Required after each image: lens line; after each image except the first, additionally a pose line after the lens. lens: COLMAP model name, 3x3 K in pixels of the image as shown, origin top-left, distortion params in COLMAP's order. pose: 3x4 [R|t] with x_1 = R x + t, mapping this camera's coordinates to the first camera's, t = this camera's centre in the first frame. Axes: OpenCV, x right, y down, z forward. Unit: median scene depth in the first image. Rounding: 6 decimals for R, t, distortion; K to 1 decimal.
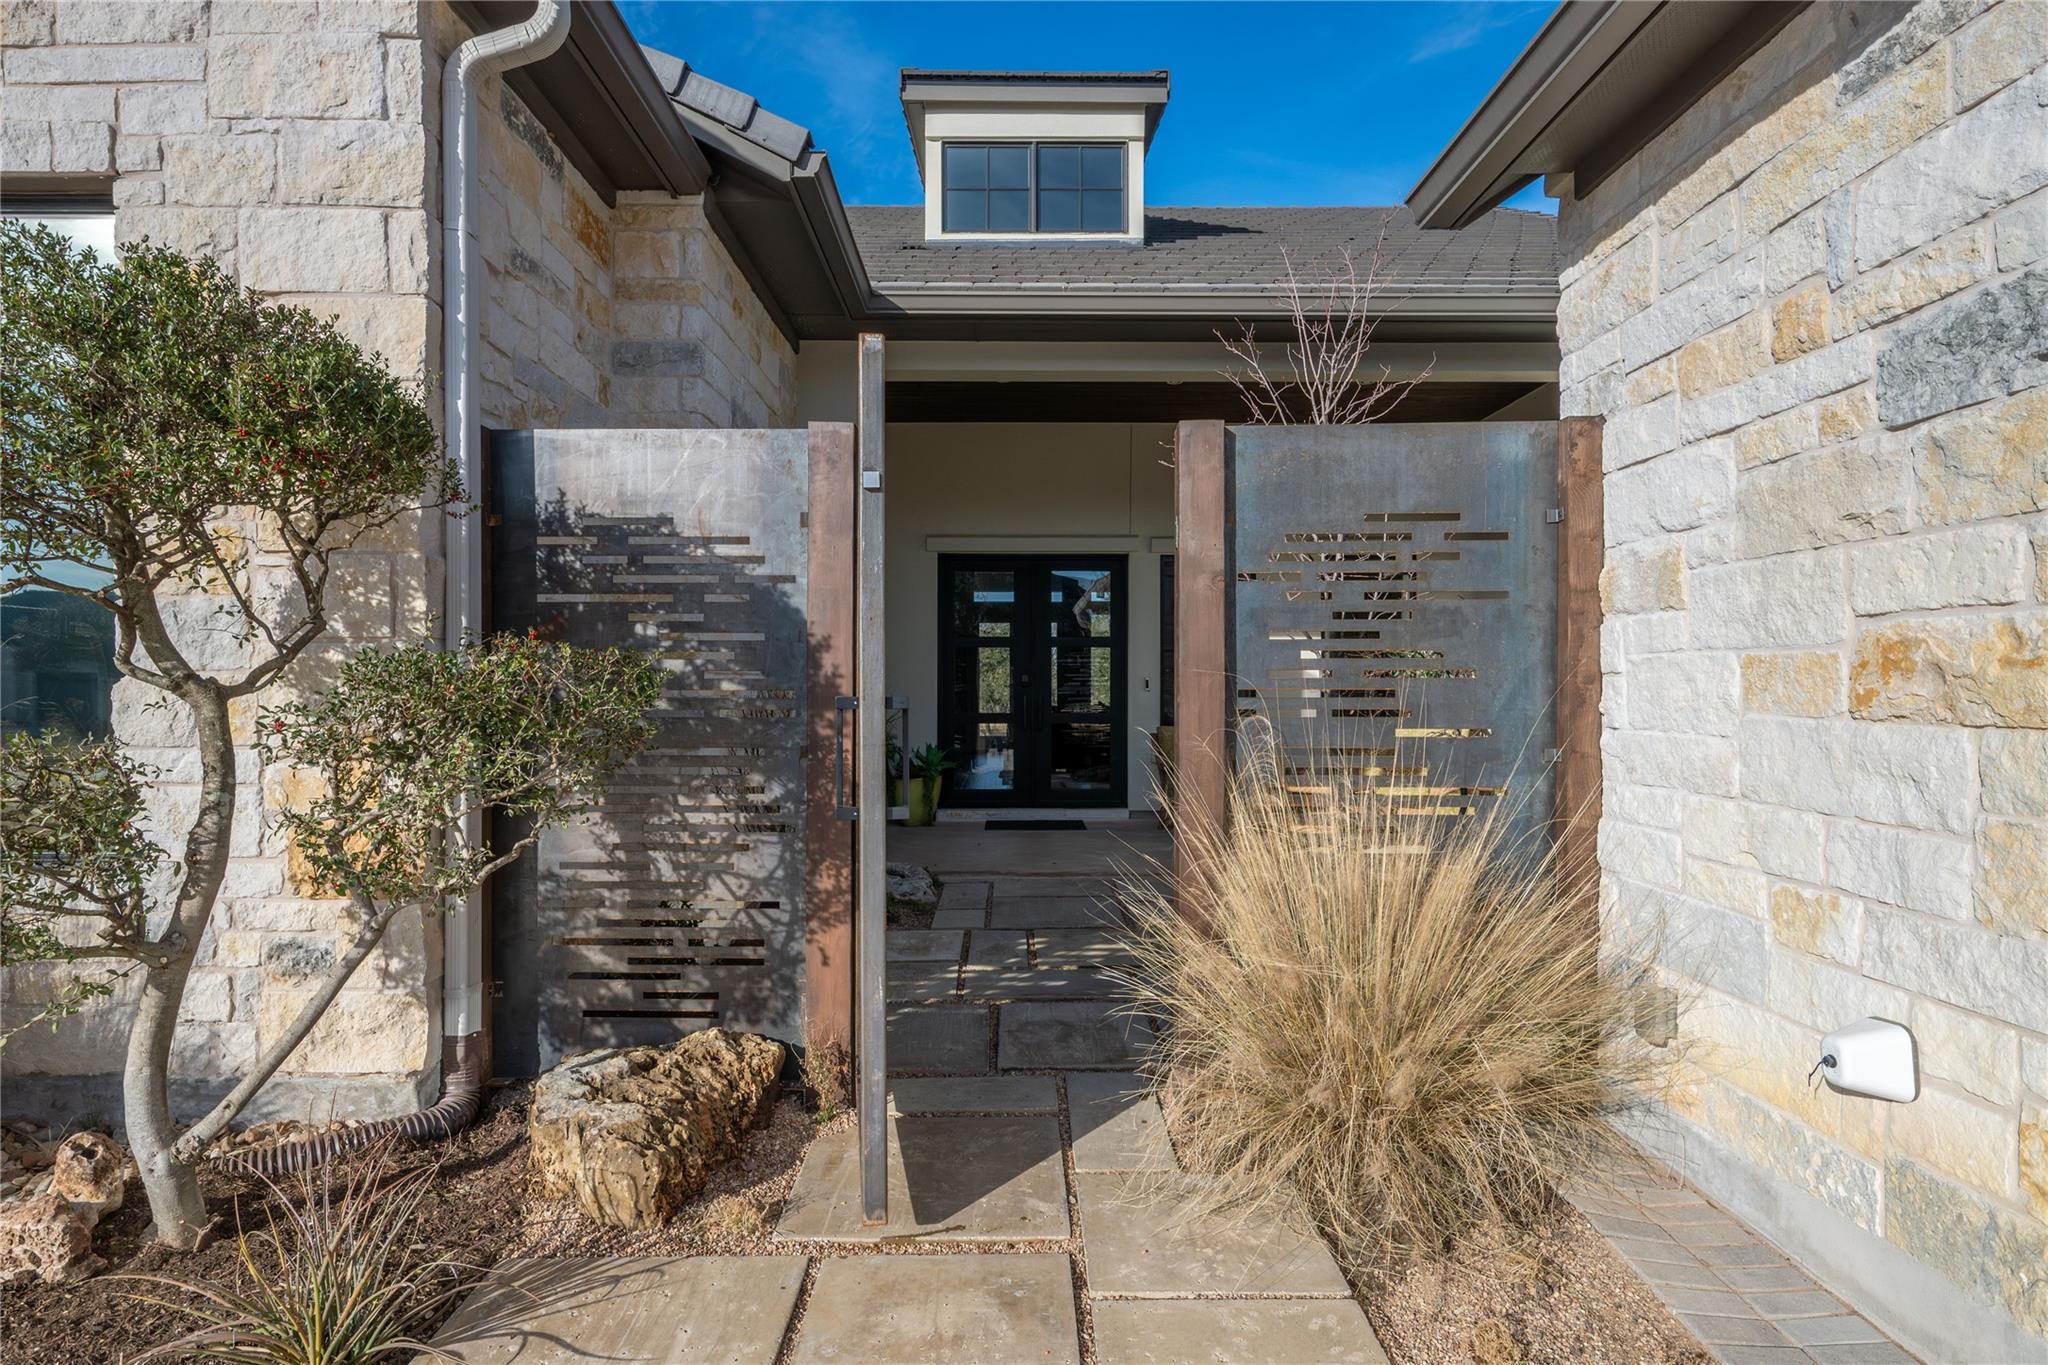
lens RADIAL K [[1035.9, 0, 1024.0], [0, 1035.9, 682.5], [0, 0, 1]] dist [0.004950, 0.000056]
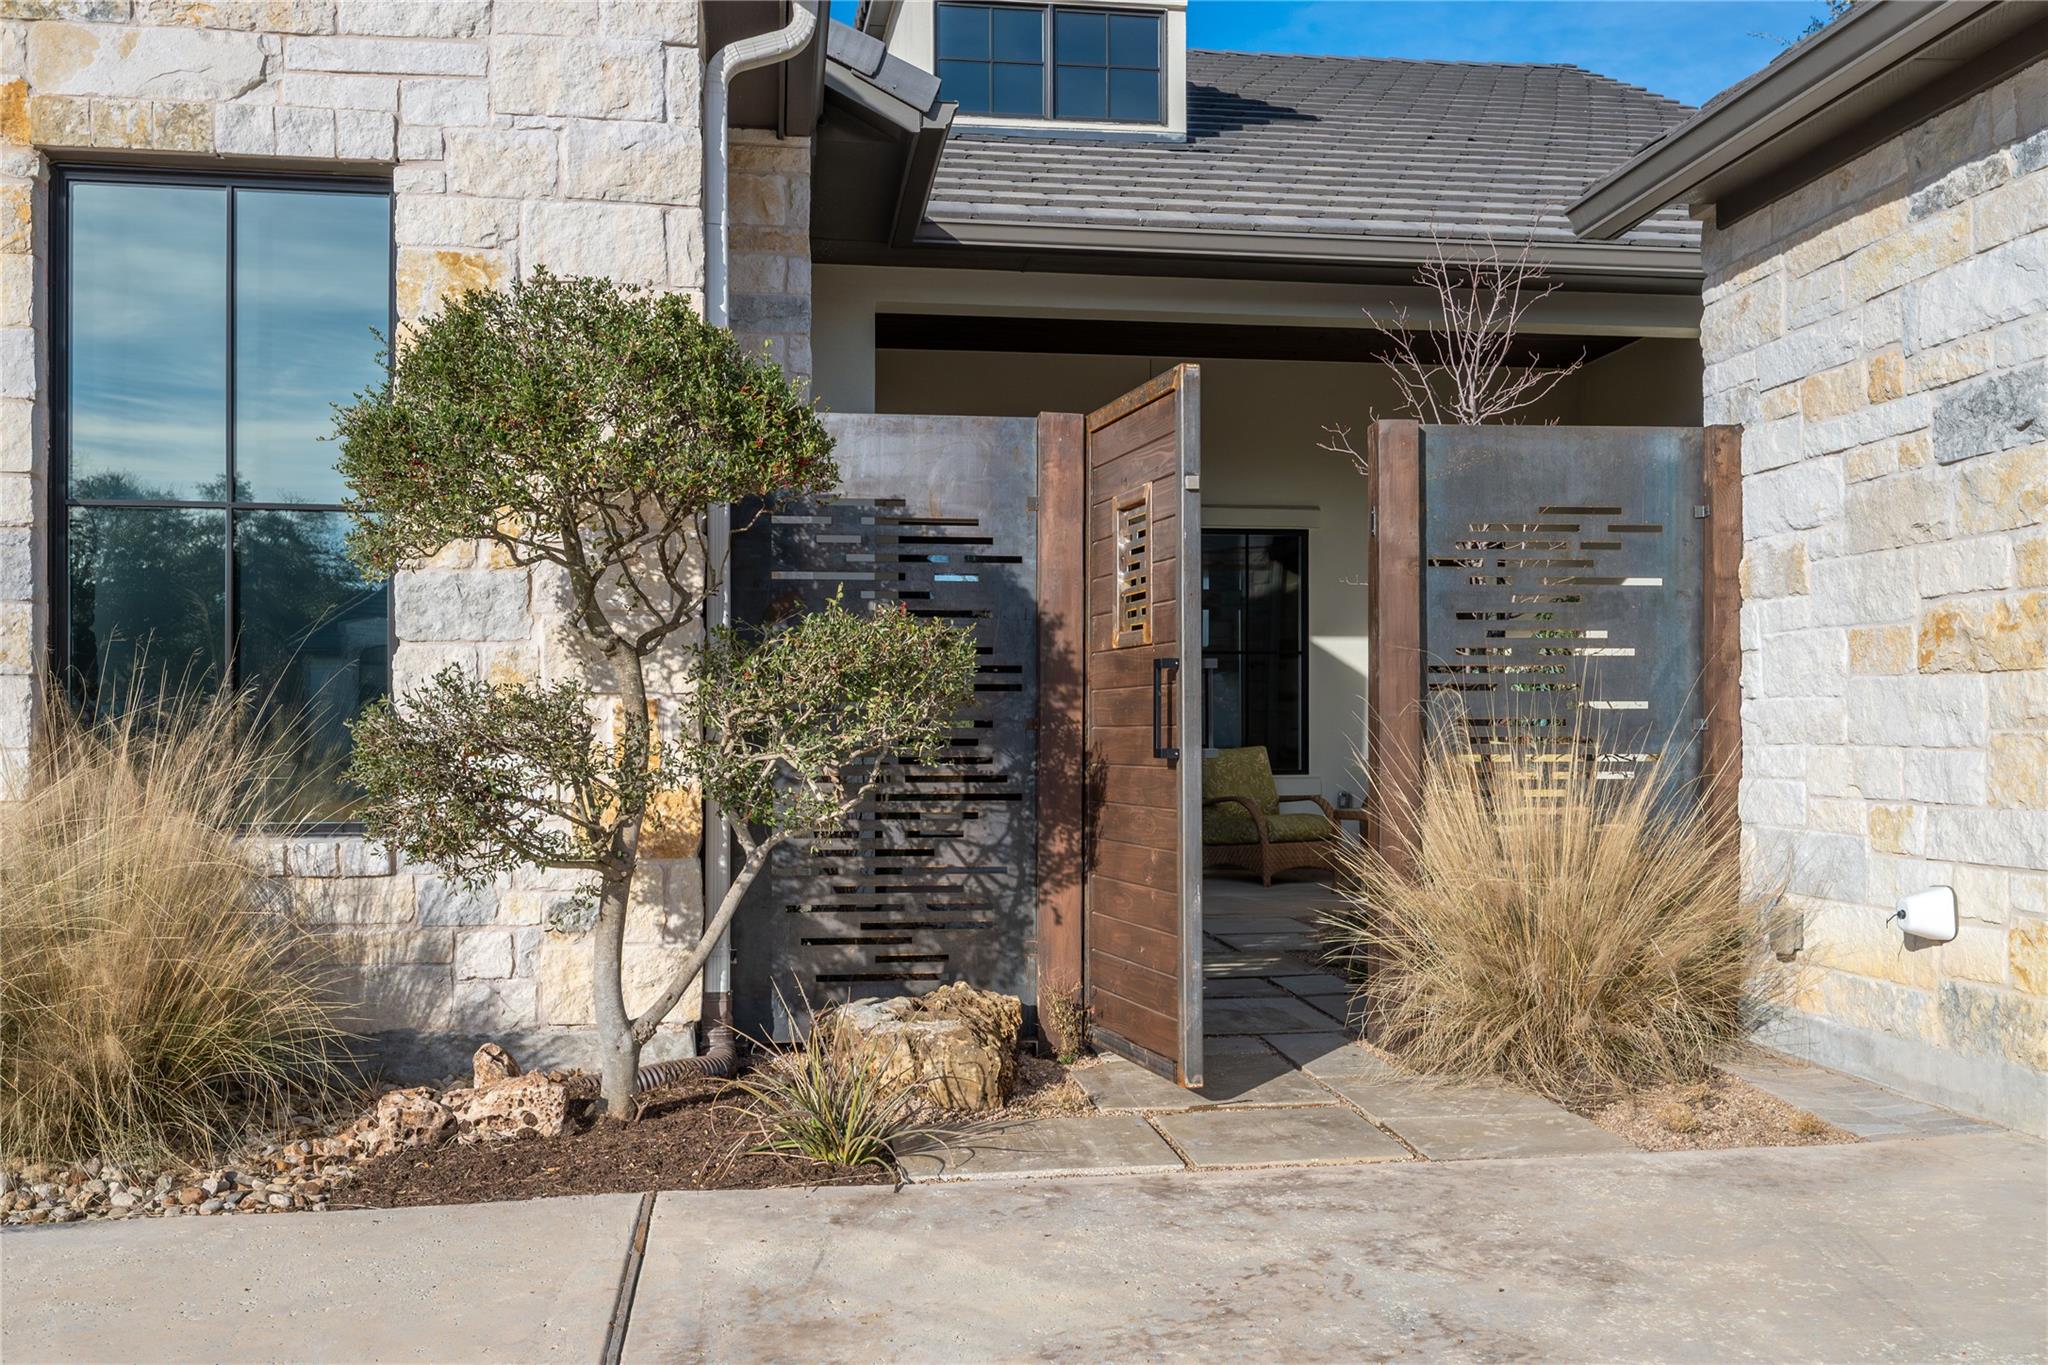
lens RADIAL K [[1752.7, 0, 1026.3], [0, 1752.7, 718.2], [0, 0, 1]] dist [0.009146, 0.009572]
pose [[0.990604, -0.000551, 0.136761, -0.493143], [0.001477, 0.999977, -0.006672, 0.077765], [-0.136754, 0.006811, 0.990582, -0.815904]]
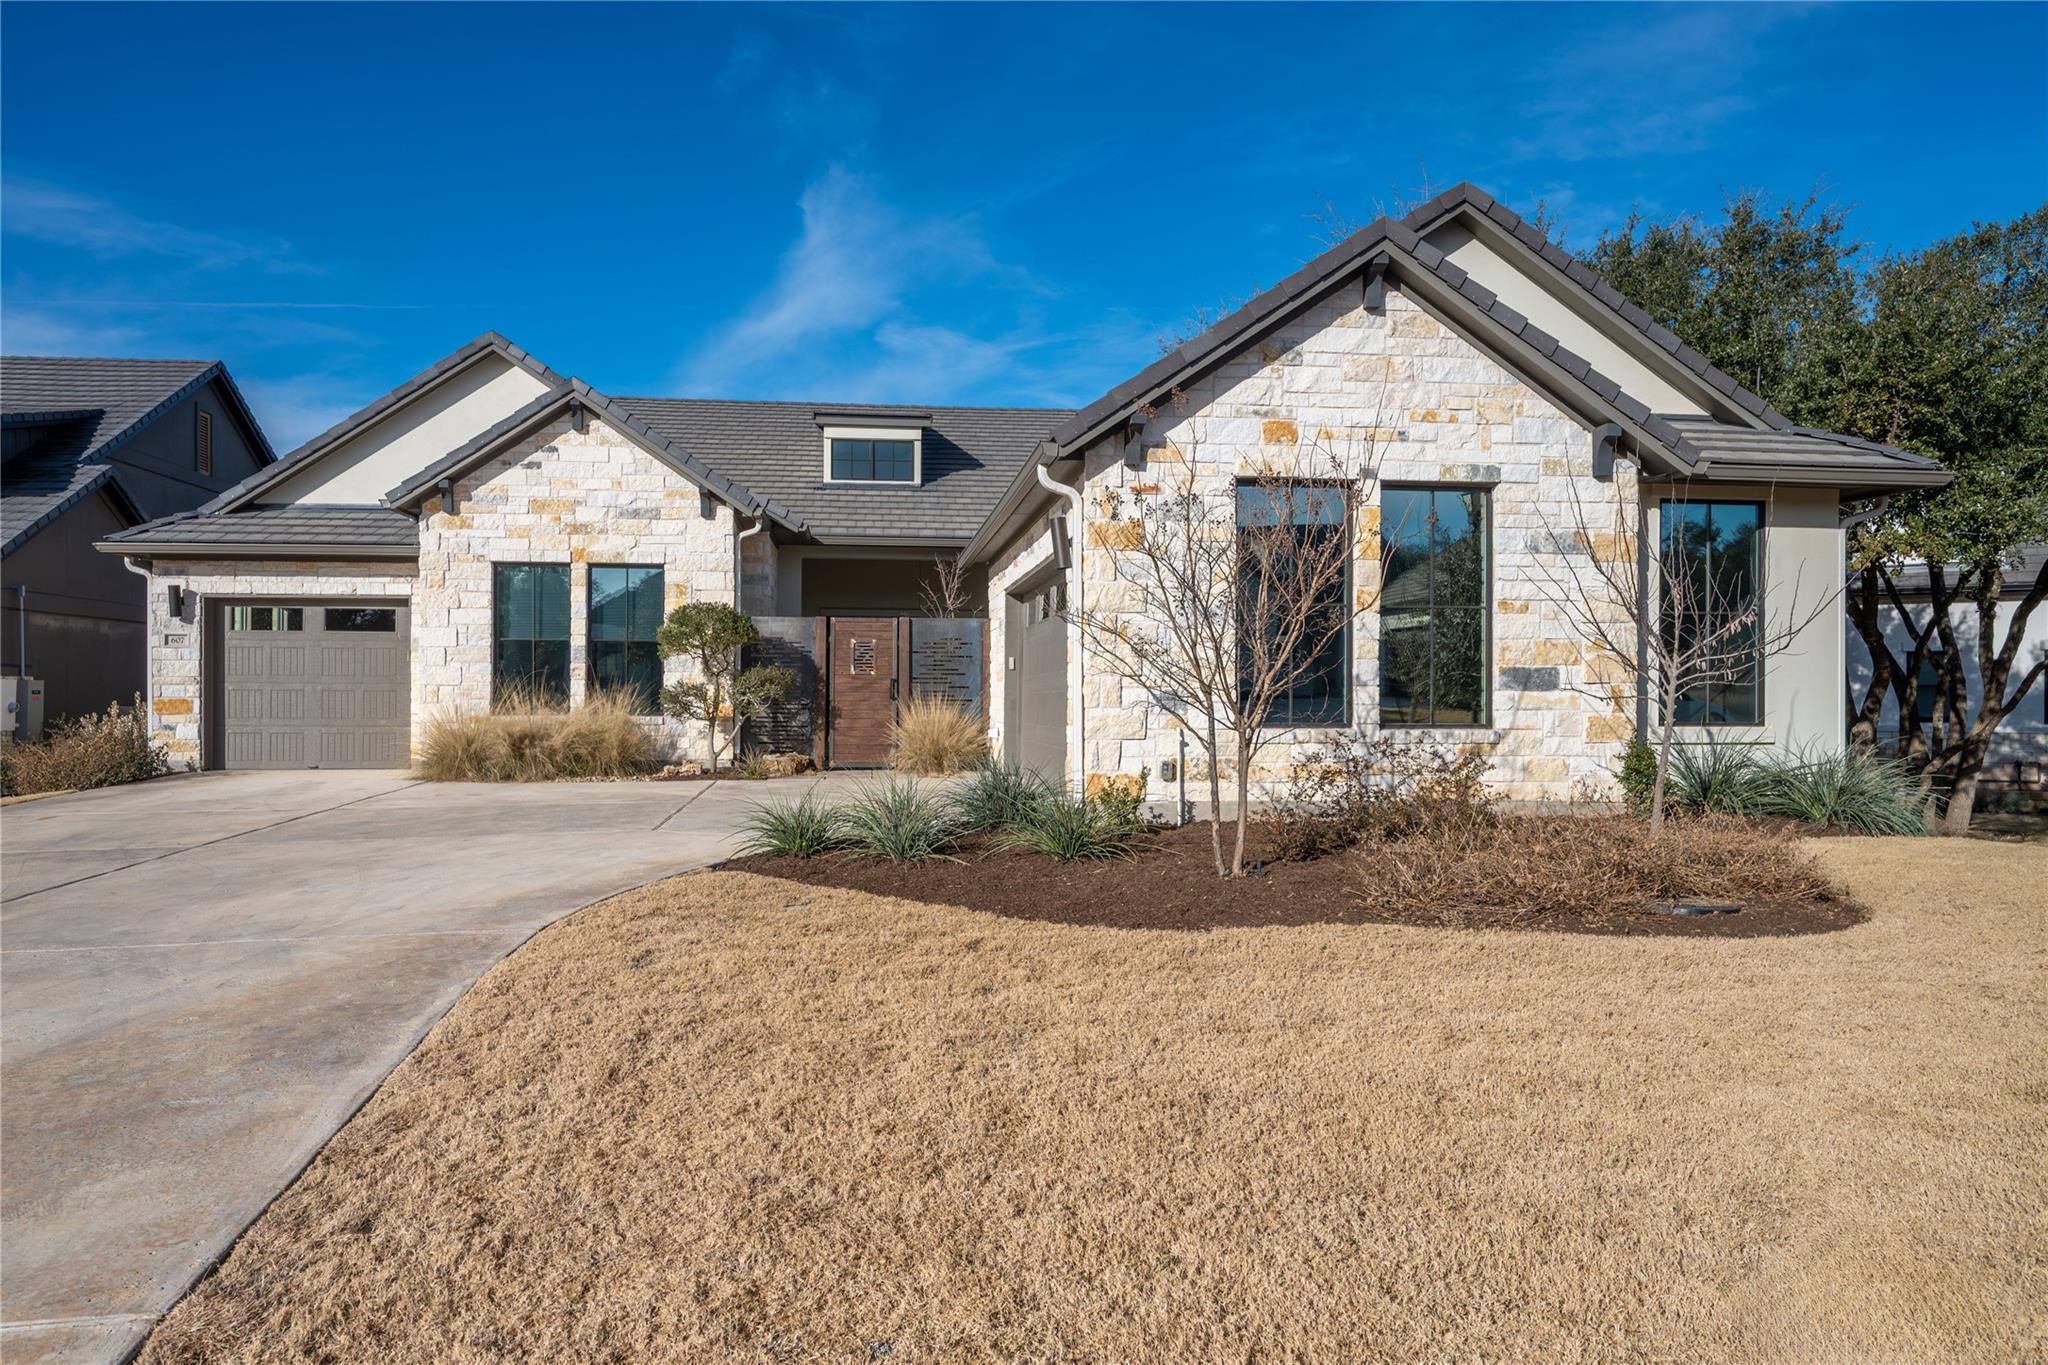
lens RADIAL K [[1364.5, 0, 1024.0], [0, 1364.5, 682.5], [0, 0, 1]] dist [-0.000385, -0.000003]
pose [[0.994178, 0.003503, 0.107697, 0.051547], [-0.002617, 0.999962, -0.008371, 0.080703], [-0.107723, 0.008041, 0.994148, -5.138872]]
